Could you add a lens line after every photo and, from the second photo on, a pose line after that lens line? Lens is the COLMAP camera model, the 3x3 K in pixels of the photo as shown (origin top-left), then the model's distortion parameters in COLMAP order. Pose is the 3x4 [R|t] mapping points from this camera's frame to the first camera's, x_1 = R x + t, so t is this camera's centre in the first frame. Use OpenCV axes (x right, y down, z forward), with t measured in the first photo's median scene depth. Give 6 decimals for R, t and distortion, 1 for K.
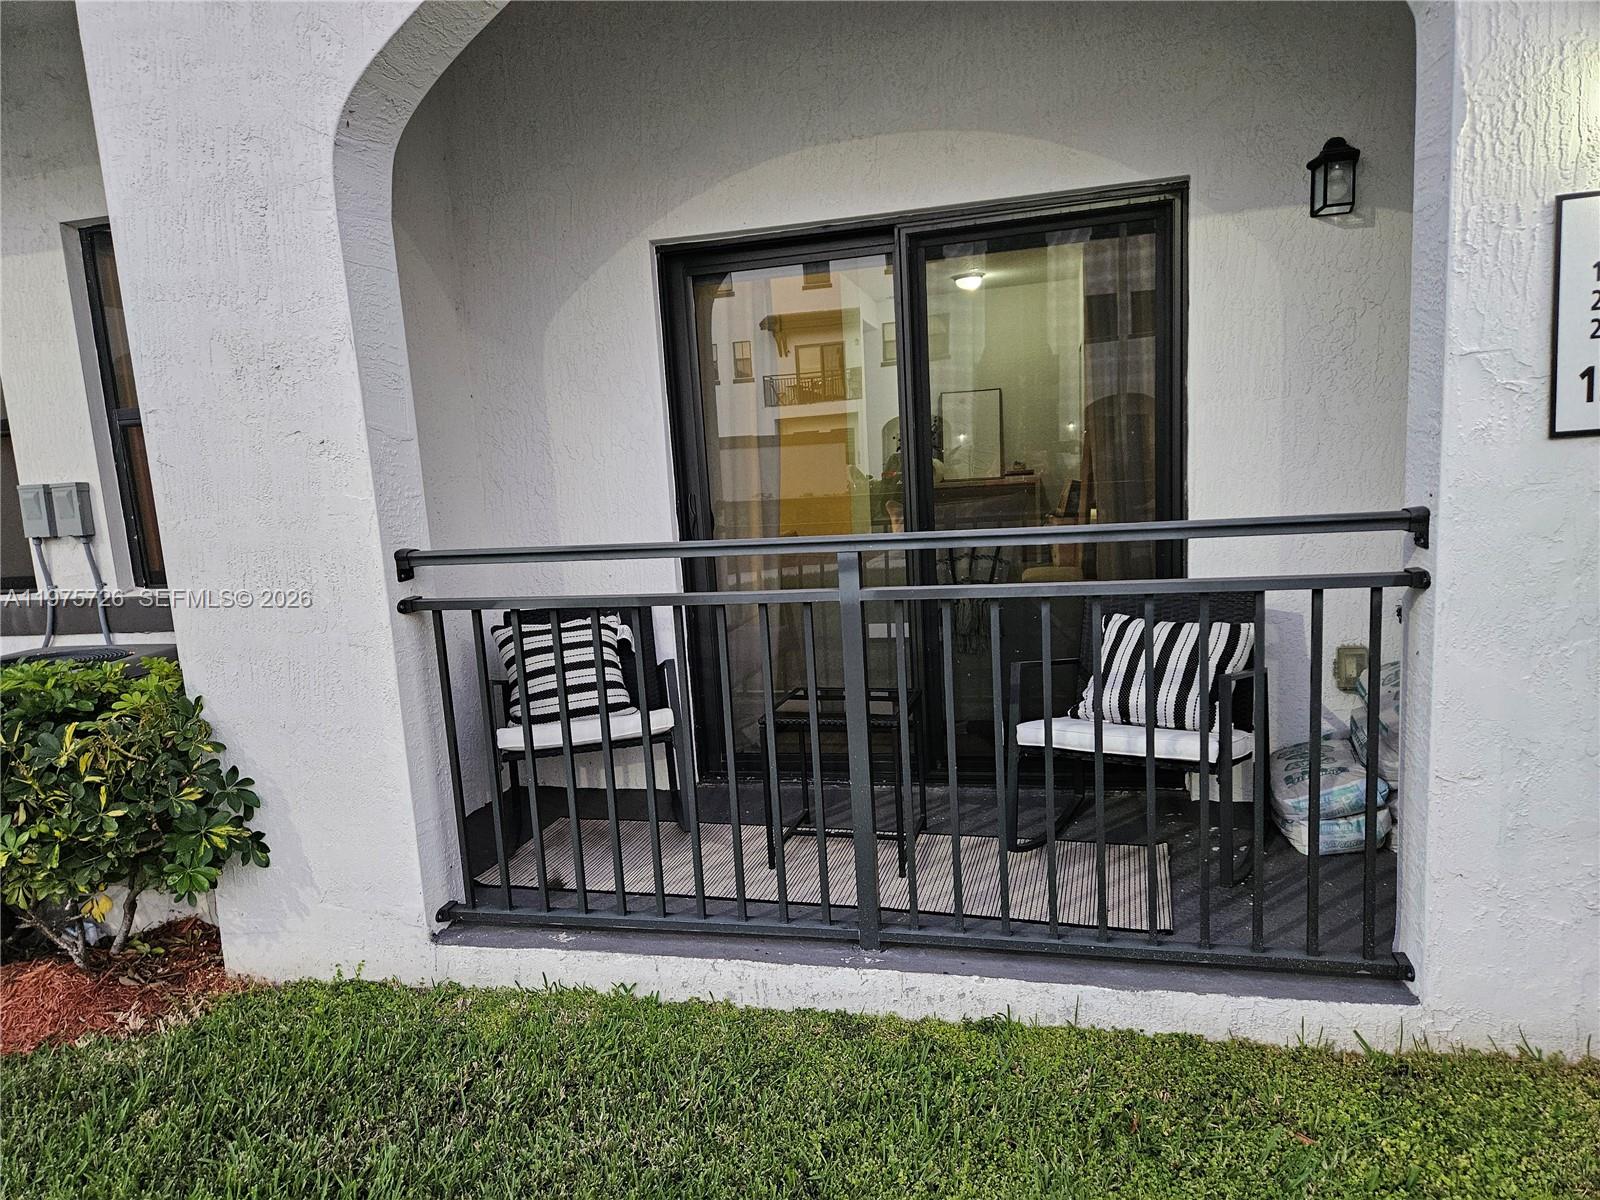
lens RADIAL K [[1059.4, 0, 800.7], [0, 1059.4, 610.0], [0, 0, 1]] dist [0.075753, -0.059930]
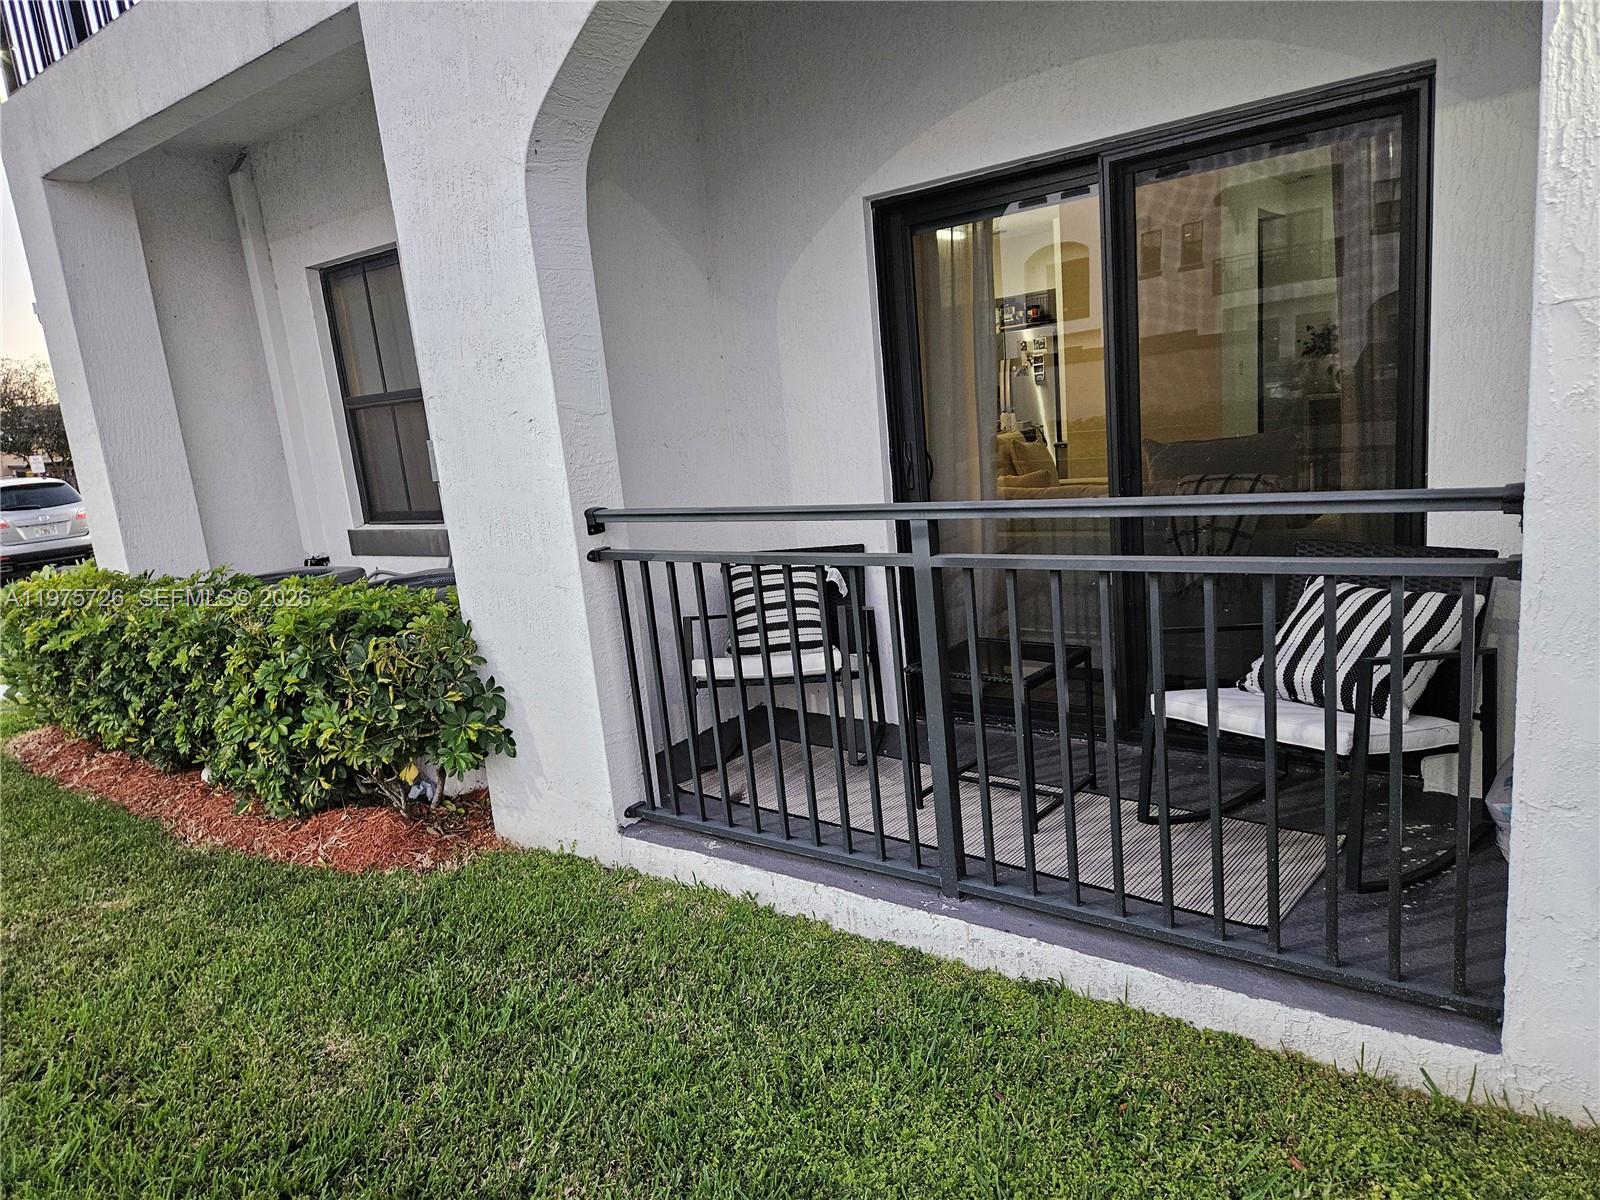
lens RADIAL K [[1059.4, 0, 786.1], [0, 1059.4, 604.7], [0, 0, 1]] dist [0.075753, -0.059930]
pose [[0.915770, 0.045607, -0.399105, 0.299098], [-0.014771, 0.996685, 0.080000, -0.046561], [0.401430, -0.067366, 0.913409, -0.003665]]
